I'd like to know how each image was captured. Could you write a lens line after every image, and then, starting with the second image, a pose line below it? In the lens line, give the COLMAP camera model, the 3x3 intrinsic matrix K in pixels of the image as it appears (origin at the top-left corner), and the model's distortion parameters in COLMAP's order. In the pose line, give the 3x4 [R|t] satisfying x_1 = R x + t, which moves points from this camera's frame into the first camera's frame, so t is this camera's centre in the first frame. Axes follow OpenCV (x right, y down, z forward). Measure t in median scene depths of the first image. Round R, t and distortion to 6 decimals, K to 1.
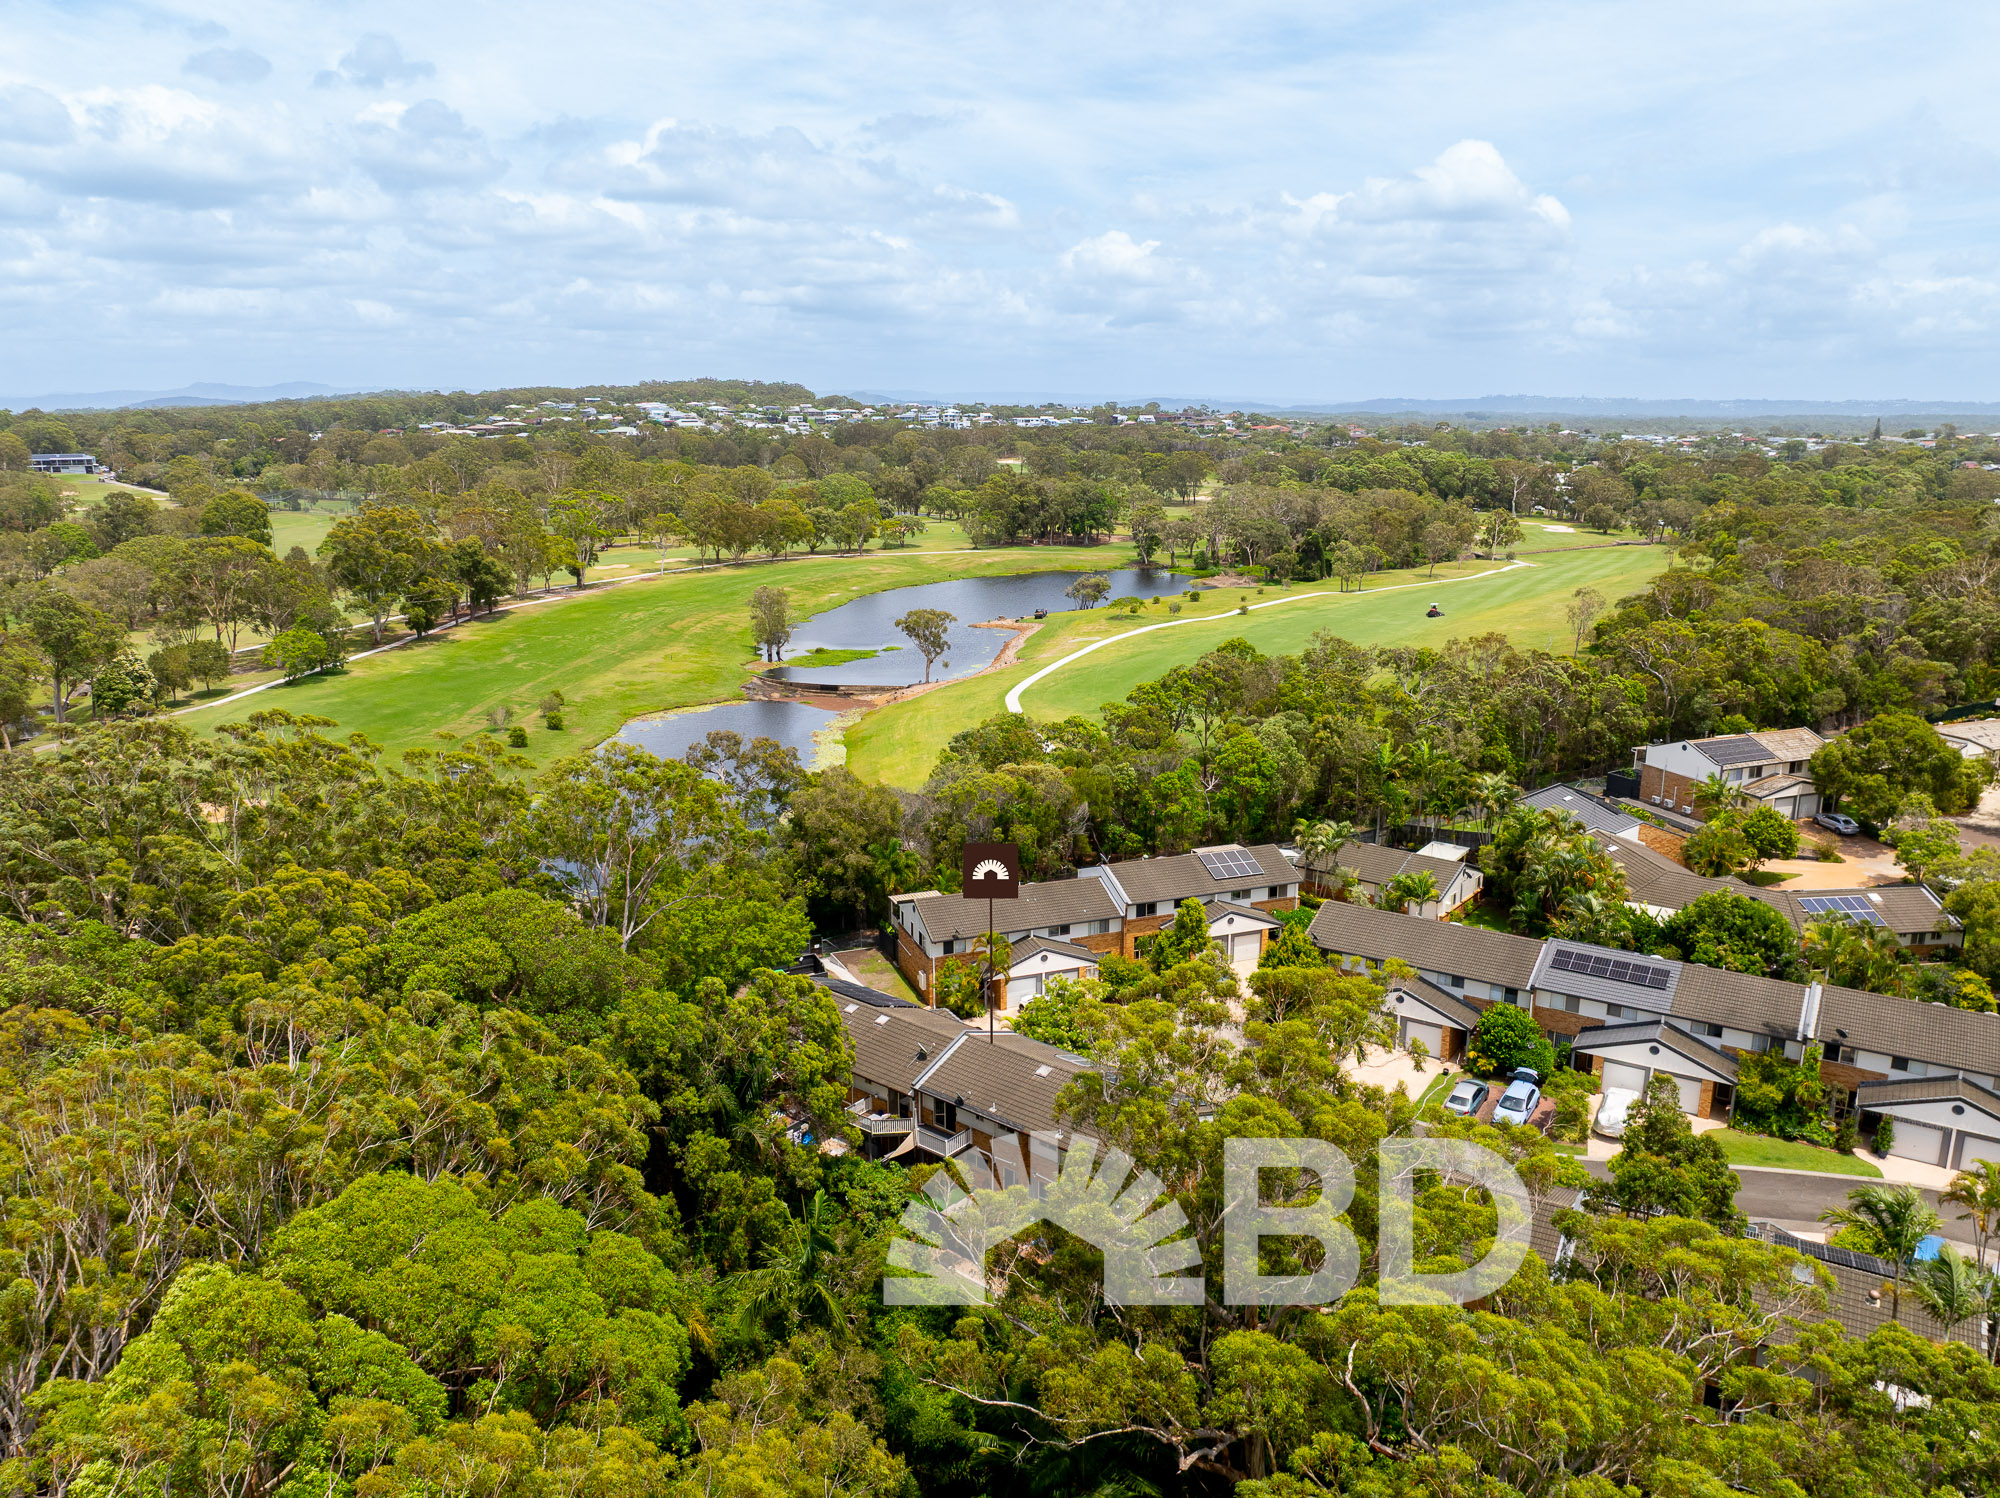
lens RADIAL K [[1410.6, 0, 994.1], [0, 1410.6, 743.9], [0, 0, 1]] dist [-0.051304, 0.020648]
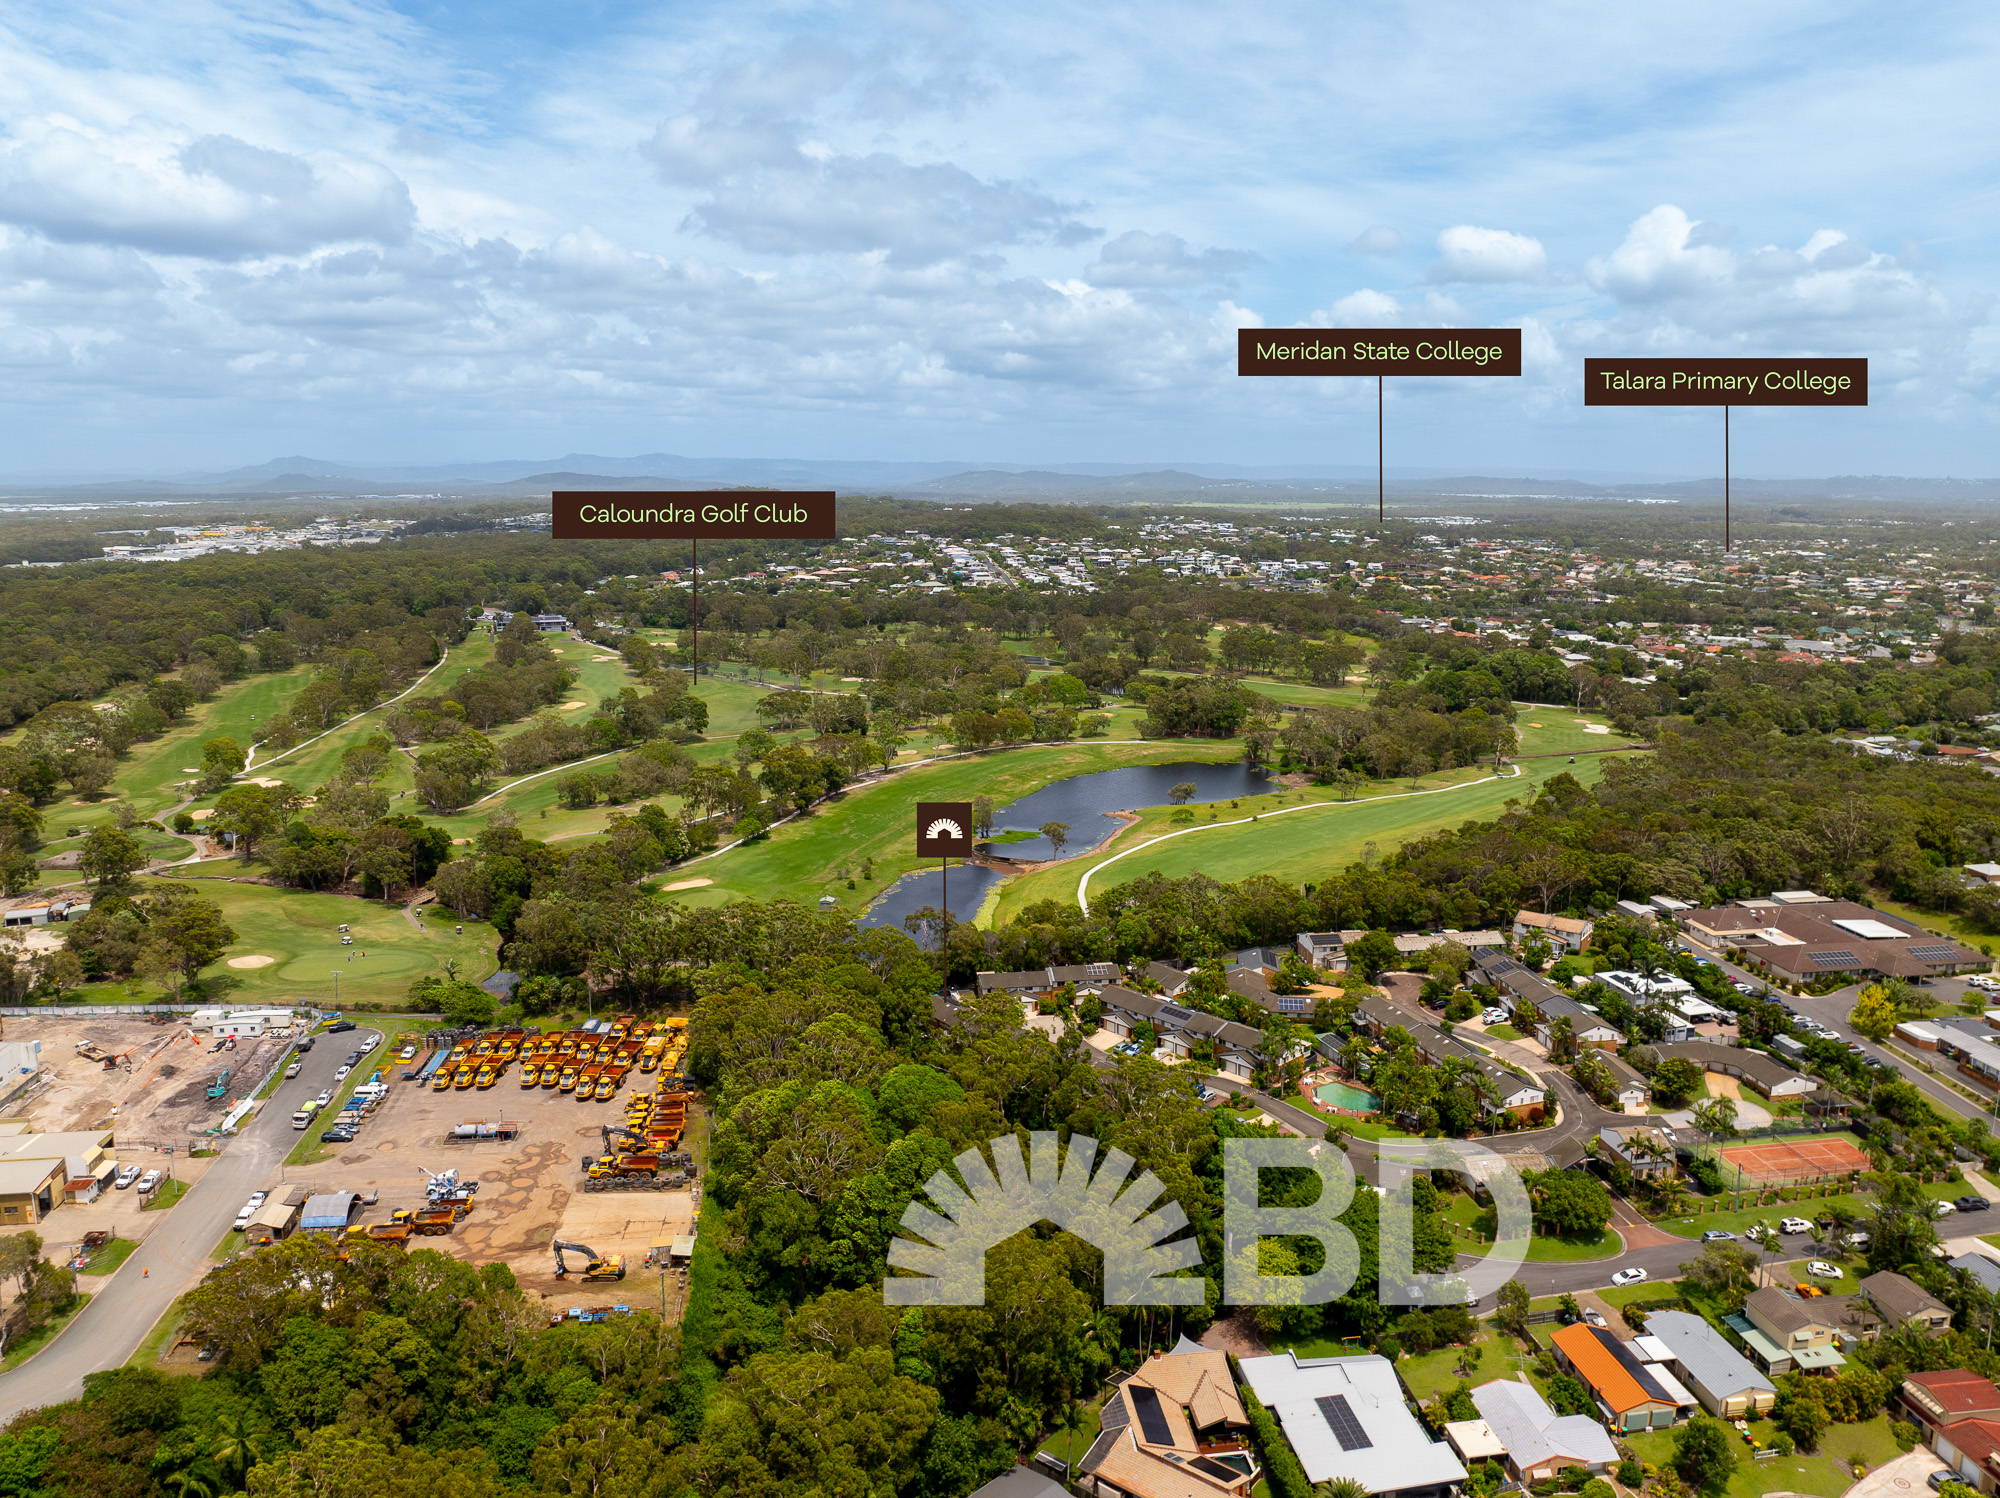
lens RADIAL K [[1410.6, 0, 1002.9], [0, 1410.6, 749.5], [0, 0, 1]] dist [-0.051304, 0.020648]
pose [[0.977630, 0.045960, -0.205252, 0.265846], [-0.054213, 0.997924, -0.034763, -0.121023], [0.203228, 0.045113, 0.978092, -0.887247]]
